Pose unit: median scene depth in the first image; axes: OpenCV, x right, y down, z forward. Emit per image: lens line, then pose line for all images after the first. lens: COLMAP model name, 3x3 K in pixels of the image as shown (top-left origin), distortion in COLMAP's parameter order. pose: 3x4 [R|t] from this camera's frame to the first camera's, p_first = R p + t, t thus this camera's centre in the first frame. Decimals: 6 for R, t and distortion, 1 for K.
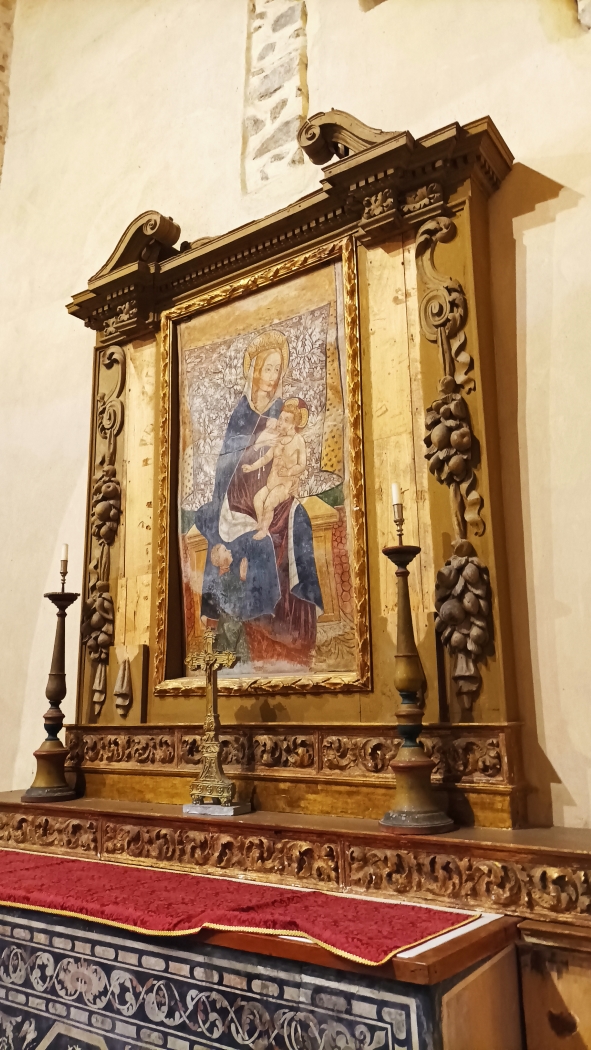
lens RADIAL K [[782.3, 0, 294.6], [0, 782.3, 529.8], [0, 0, 1]] dist [0.040261, -0.024747]
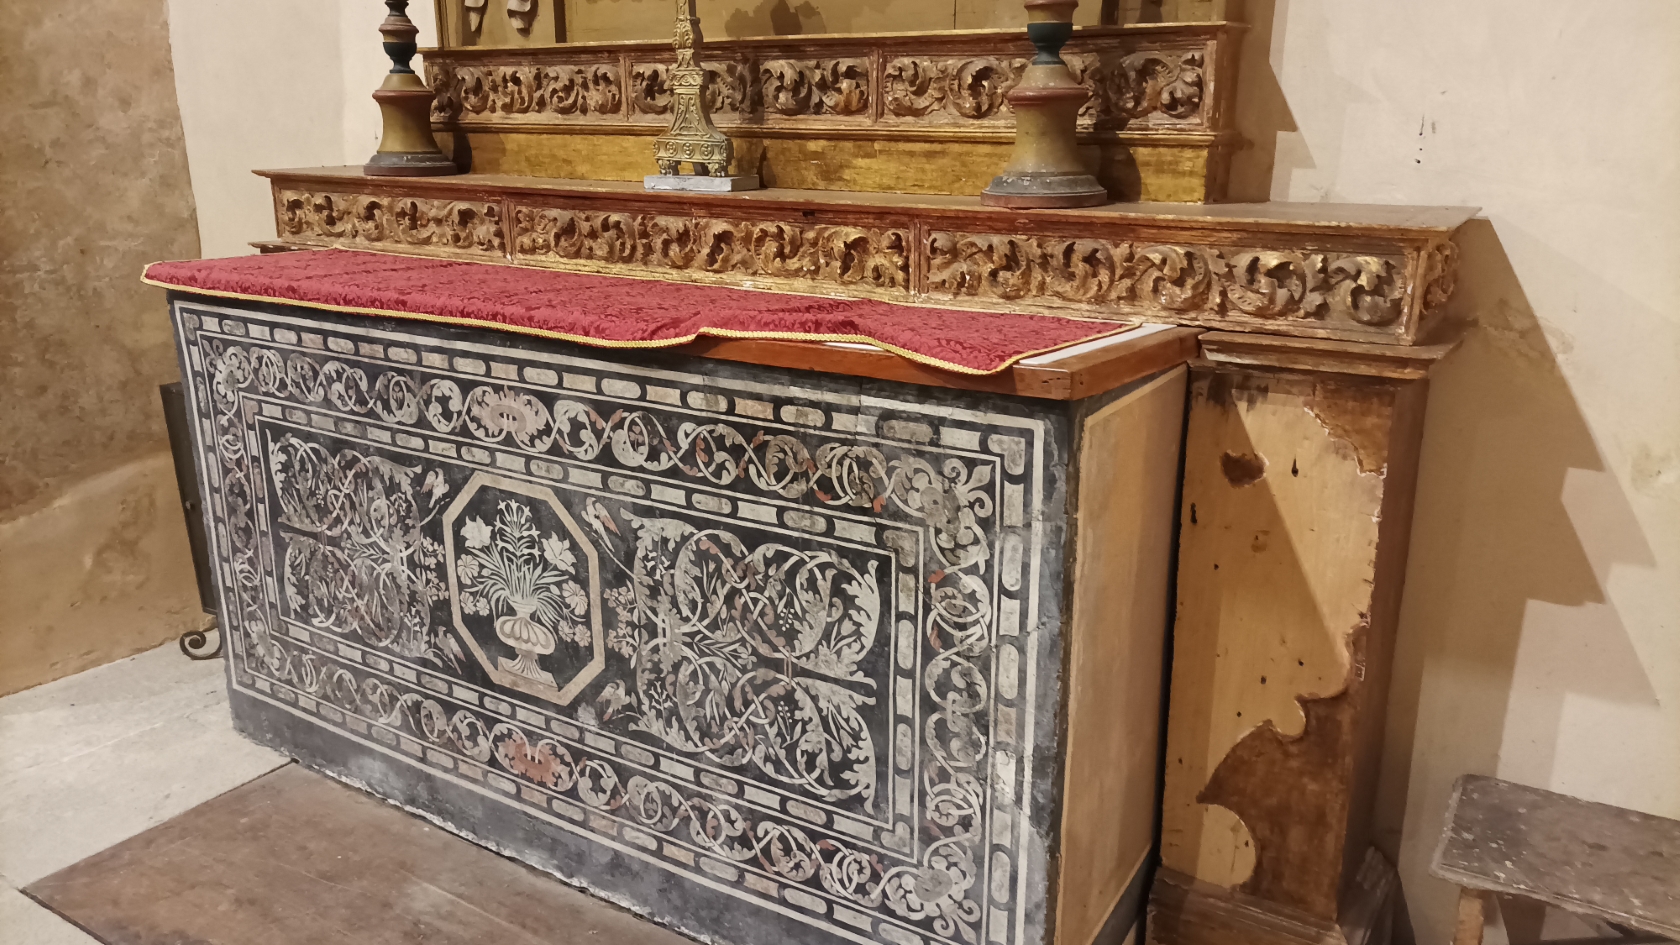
lens RADIAL K [[1251.8, 0, 846.9], [0, 1251.8, 480.6], [0, 0, 1]] dist [0.040261, -0.024747]
pose [[0.998884, 0.007270, 0.046658, -0.037814], [-0.029203, 0.871572, 0.489397, 0.098595], [-0.037107, -0.490214, 0.870812, 0.067055]]
